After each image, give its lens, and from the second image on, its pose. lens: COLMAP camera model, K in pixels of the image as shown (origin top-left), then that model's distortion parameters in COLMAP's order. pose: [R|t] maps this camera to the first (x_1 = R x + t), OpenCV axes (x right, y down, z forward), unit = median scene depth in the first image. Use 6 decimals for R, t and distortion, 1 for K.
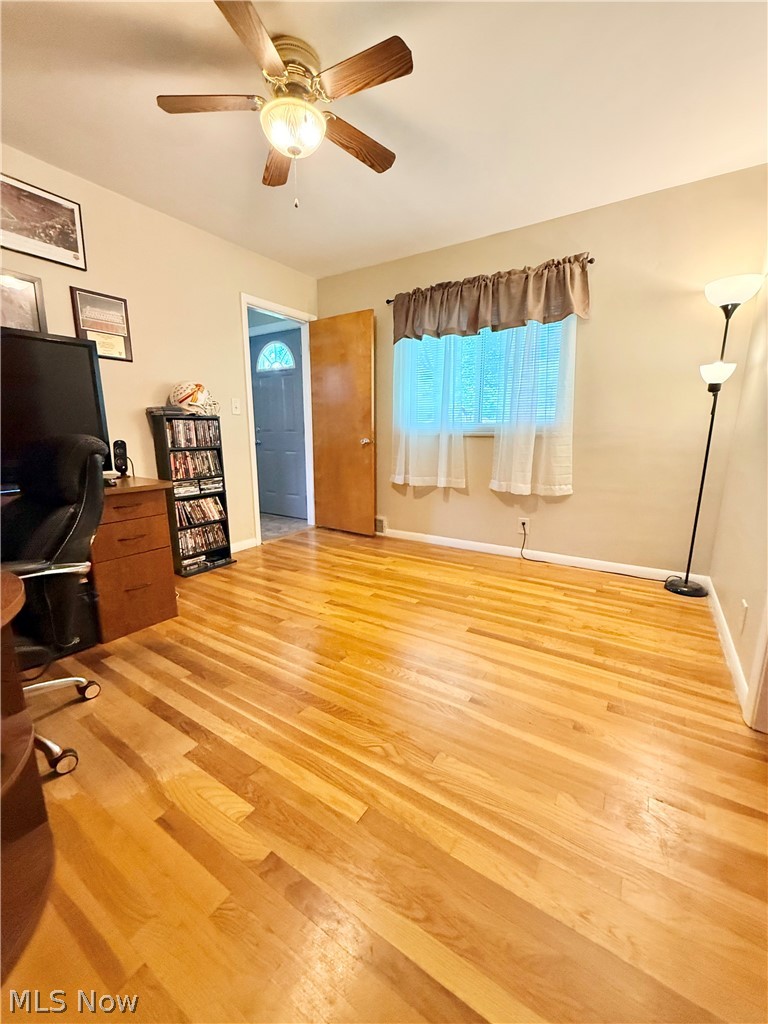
lens RADIAL K [[407.6, 0, 379.7], [0, 407.6, 511.3], [0, 0, 1]] dist [-0.000286, -0.000285]
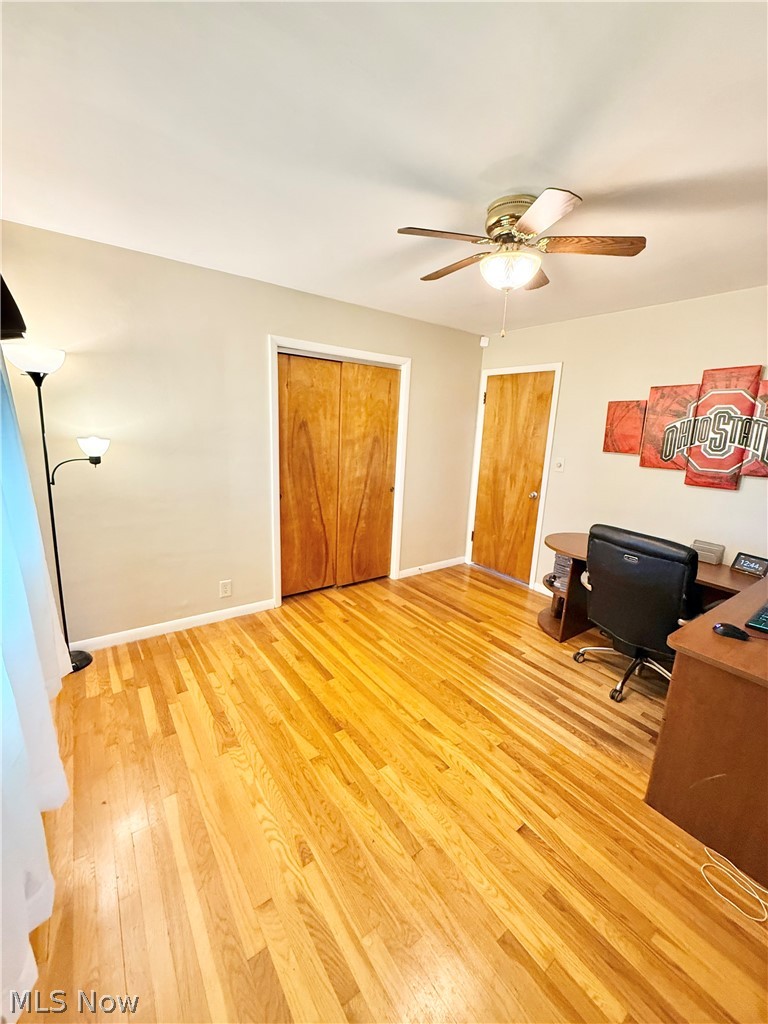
lens RADIAL K [[407.6, 0, 382.1], [0, 407.6, 509.2], [0, 0, 1]] dist [-0.000286, -0.000285]
pose [[-0.935504, -0.111815, 0.335155, -0.258921], [0.027889, 0.922272, 0.385535, -0.612026], [-0.352212, 0.370017, -0.859671, 1.808911]]
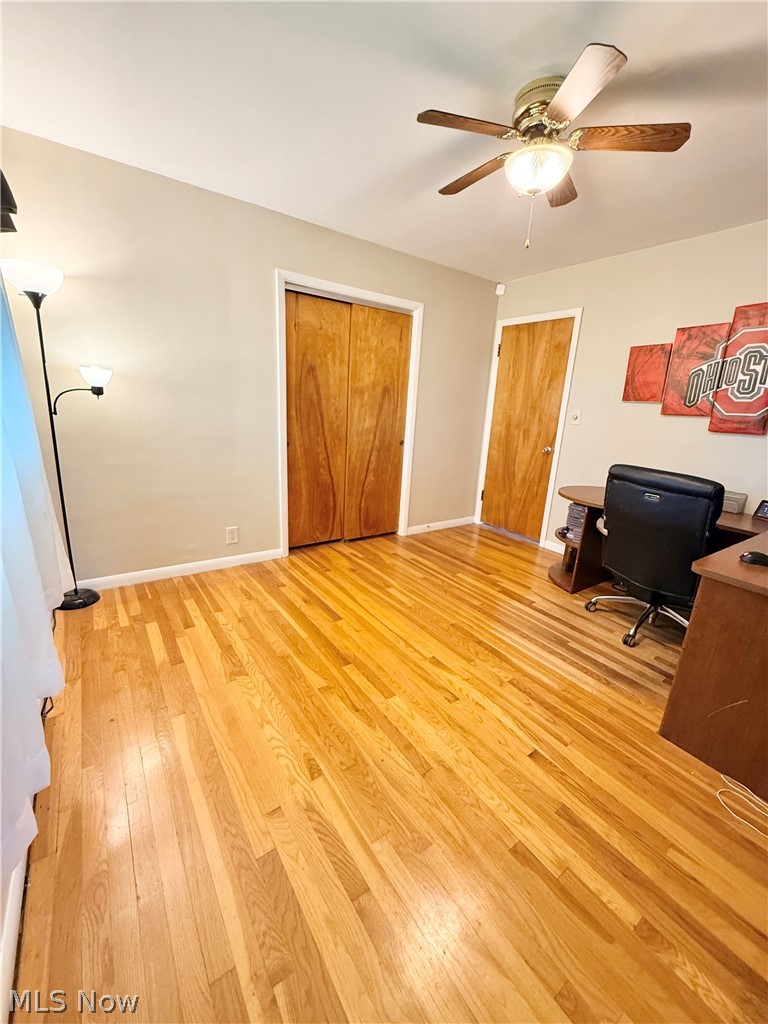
lens RADIAL K [[407.6, 0, 382.2], [0, 407.6, 508.6], [0, 0, 1]] dist [-0.000286, -0.000285]
pose [[-0.929156, -0.140761, 0.341840, -0.249426], [0.021839, 0.902160, 0.430849, -0.494954], [-0.369041, 0.407791, -0.835173, 1.828128]]
